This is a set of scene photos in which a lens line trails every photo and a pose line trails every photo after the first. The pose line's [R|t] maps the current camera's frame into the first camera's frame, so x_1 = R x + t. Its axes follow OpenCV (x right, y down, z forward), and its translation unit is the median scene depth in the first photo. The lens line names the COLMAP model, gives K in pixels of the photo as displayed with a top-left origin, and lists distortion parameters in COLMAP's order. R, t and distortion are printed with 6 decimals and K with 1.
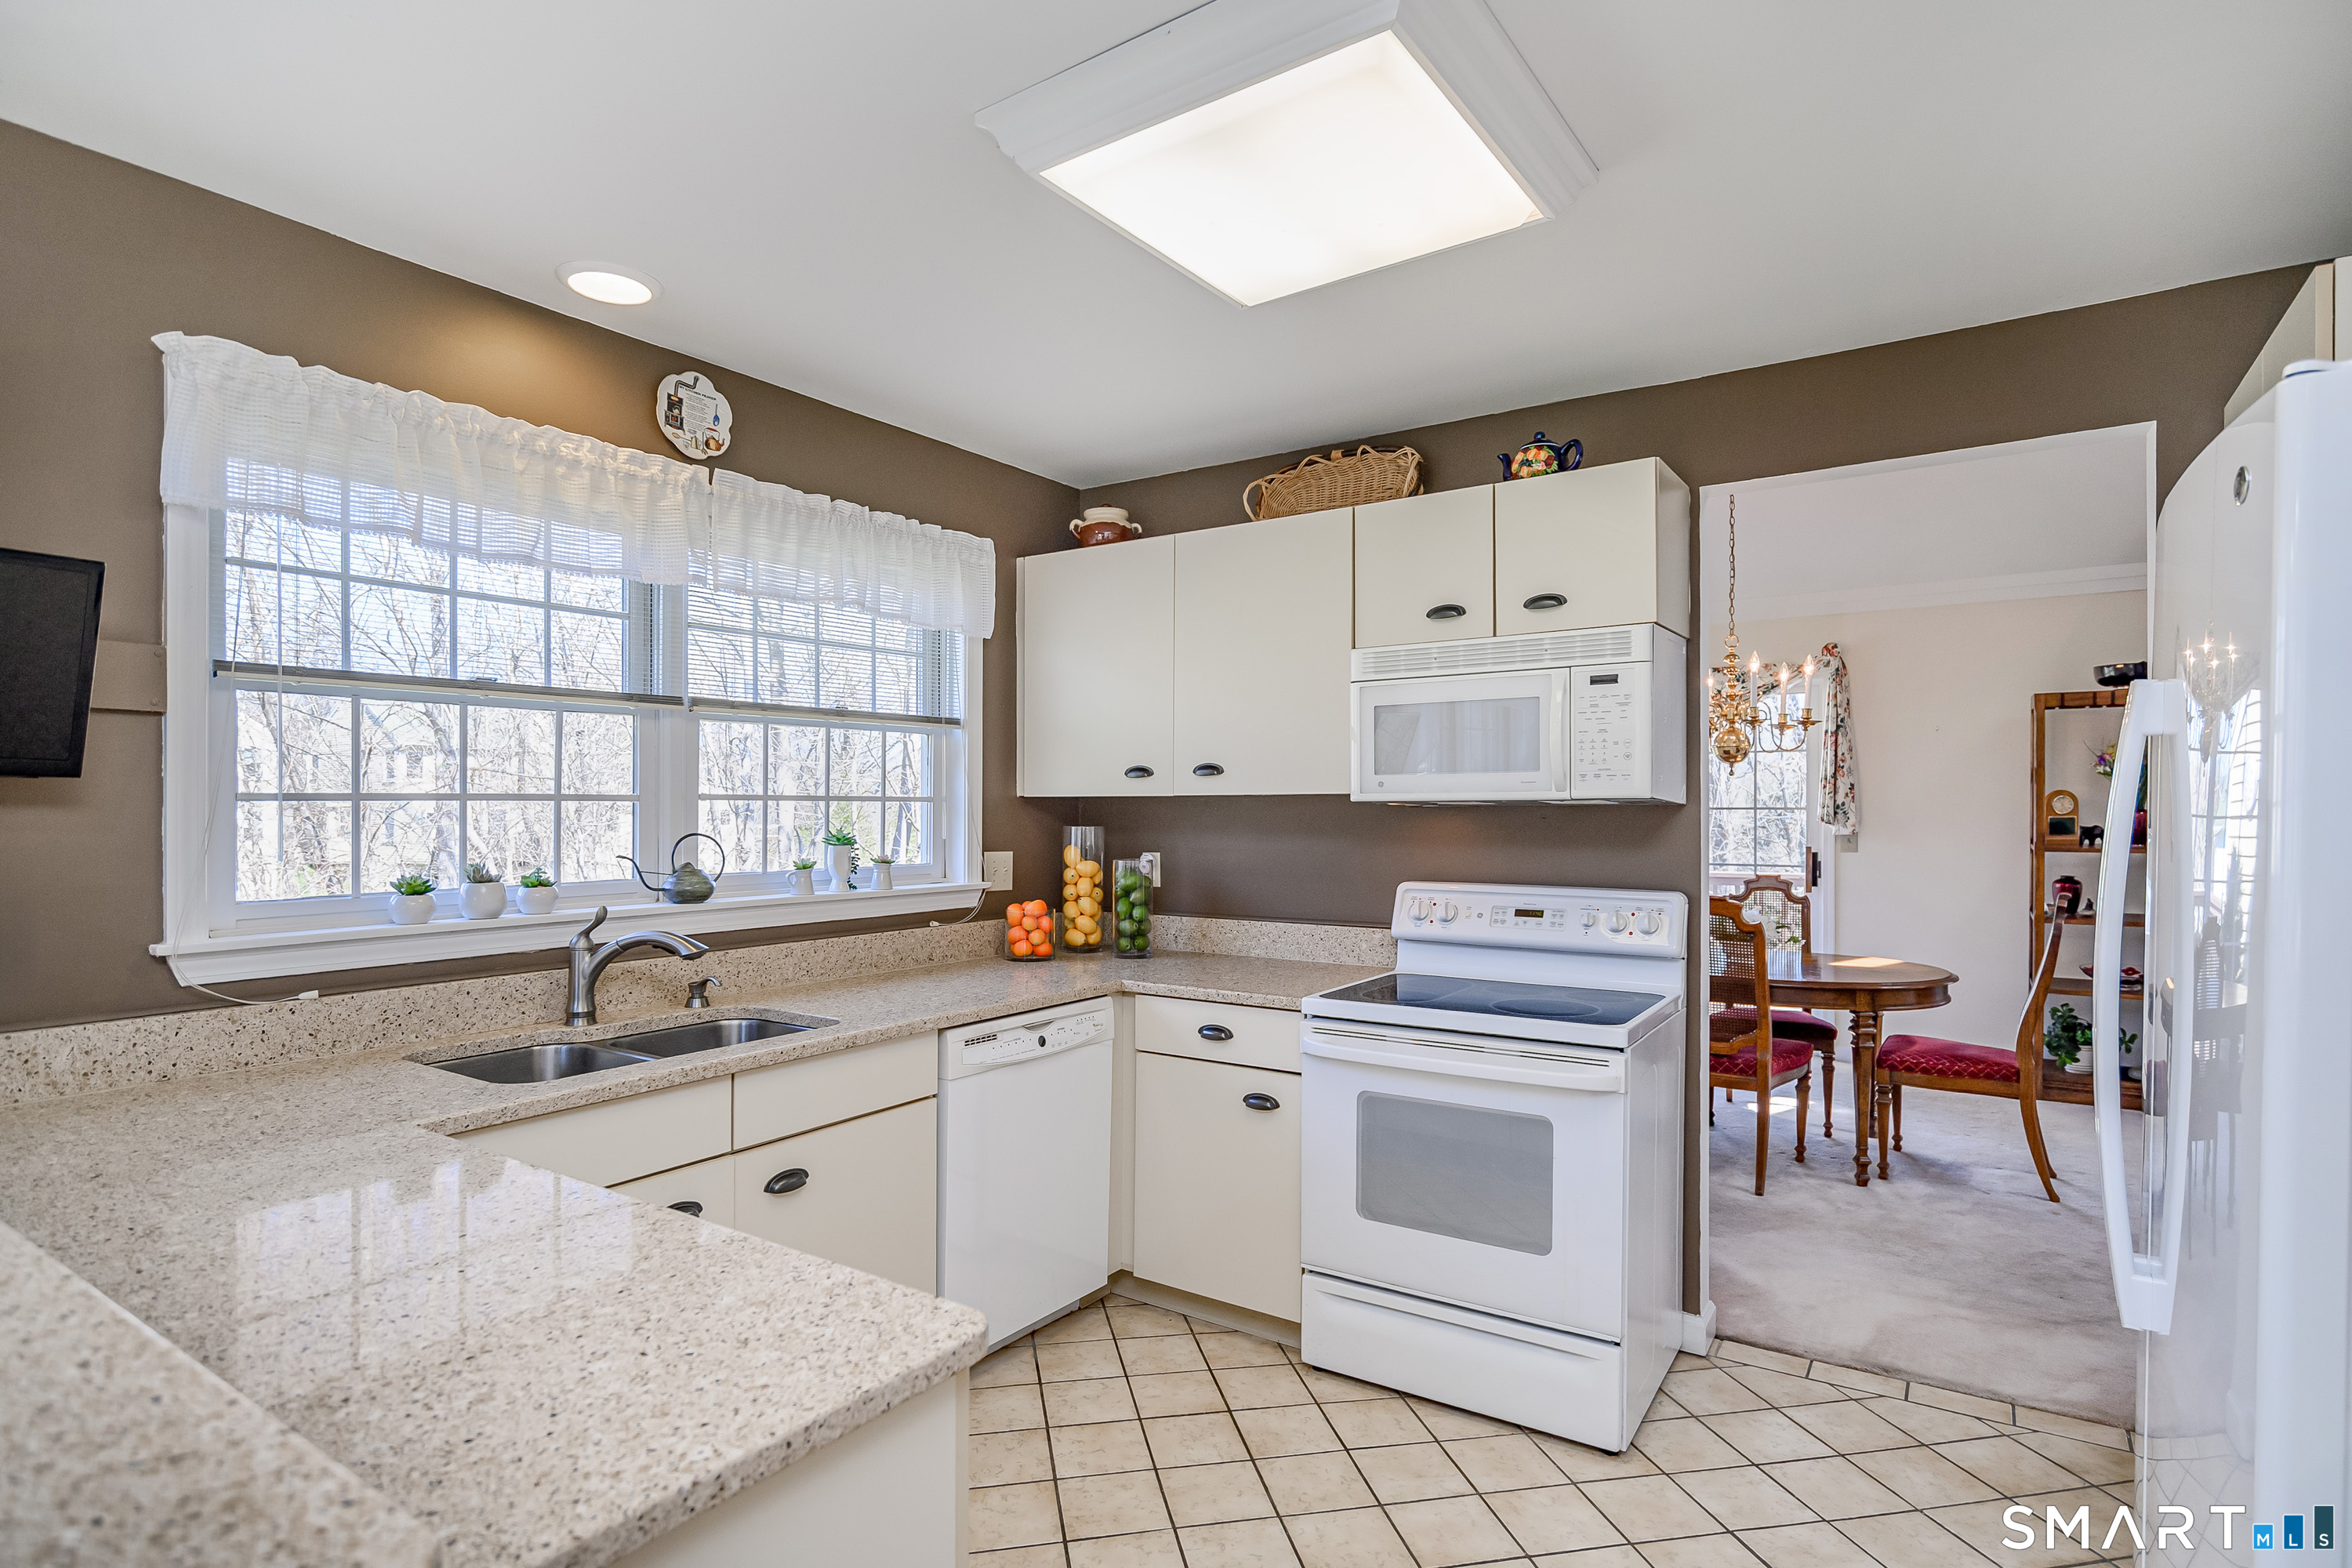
lens RADIAL K [[1207.3, 0, 1152.3], [0, 1207.3, 798.8], [0, 0, 1]] dist [0.001765, 0.000475]
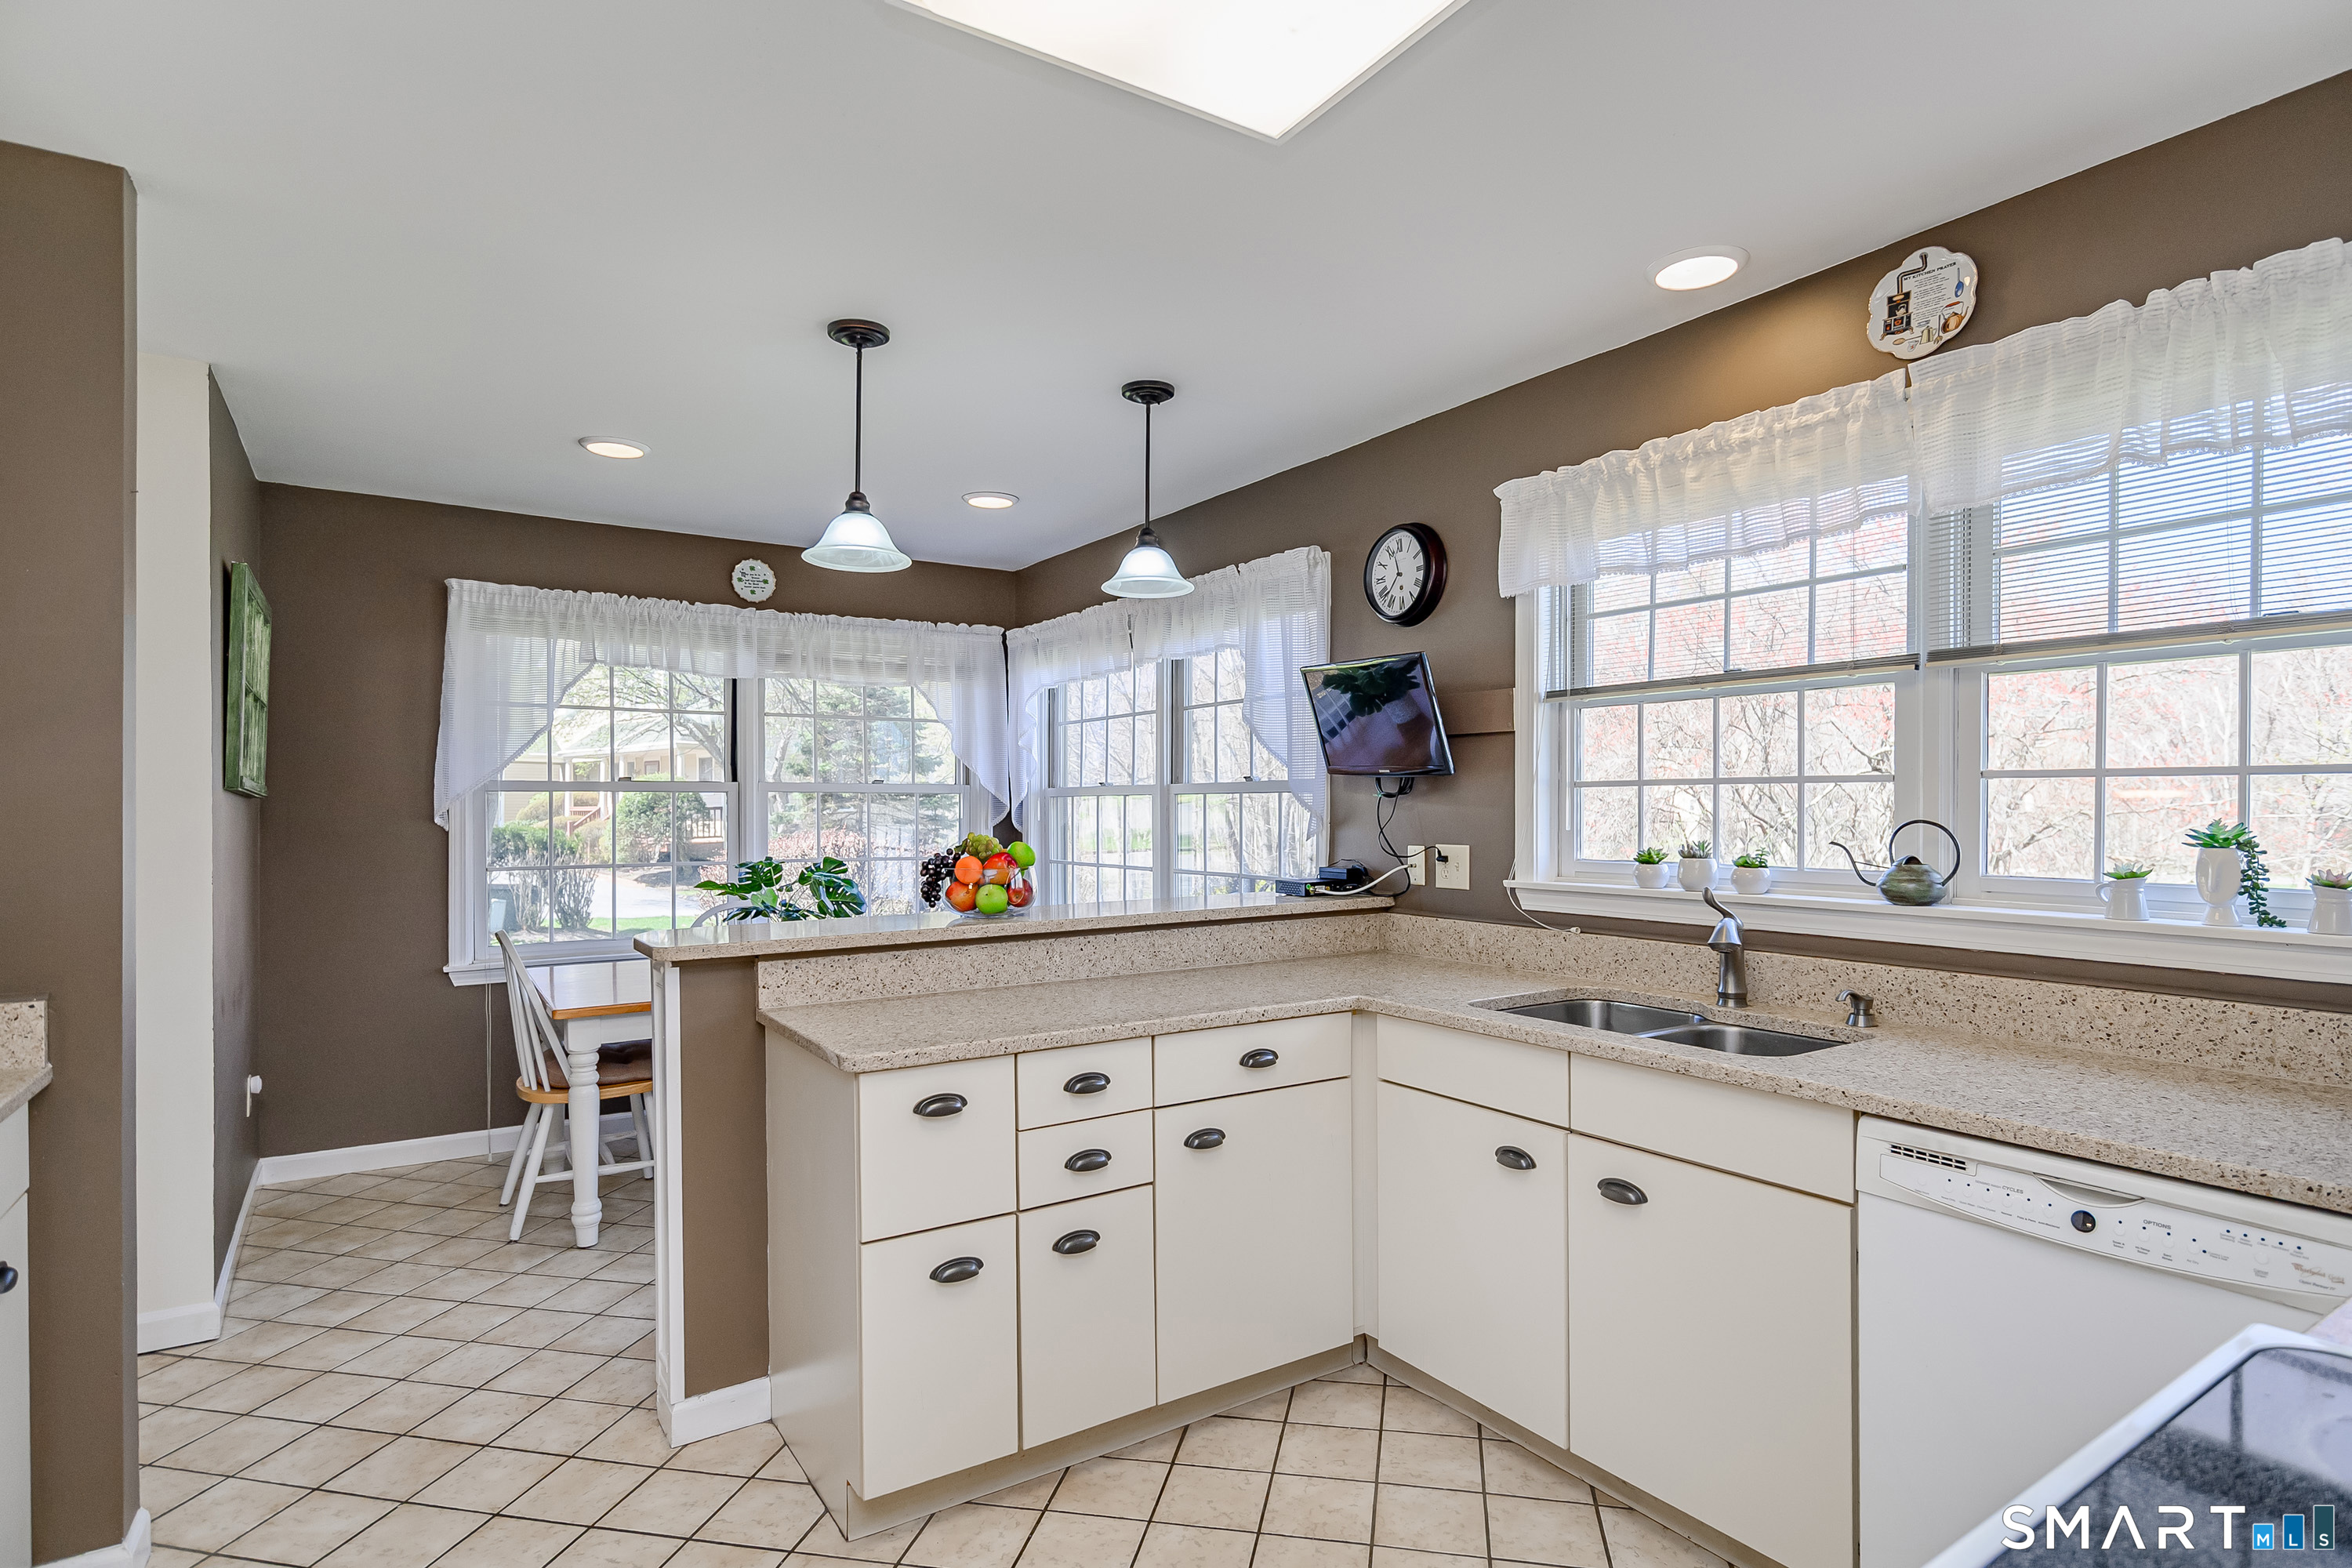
lens RADIAL K [[1207.3, 0, 1155.0], [0, 1207.3, 795.6], [0, 0, 1]] dist [0.001765, 0.000475]
pose [[-0.360380, 0.006701, -0.932781, 0.574524], [0.016337, 0.999866, 0.000871, 0.002899], [0.932662, -0.014925, -0.360441, 0.825769]]
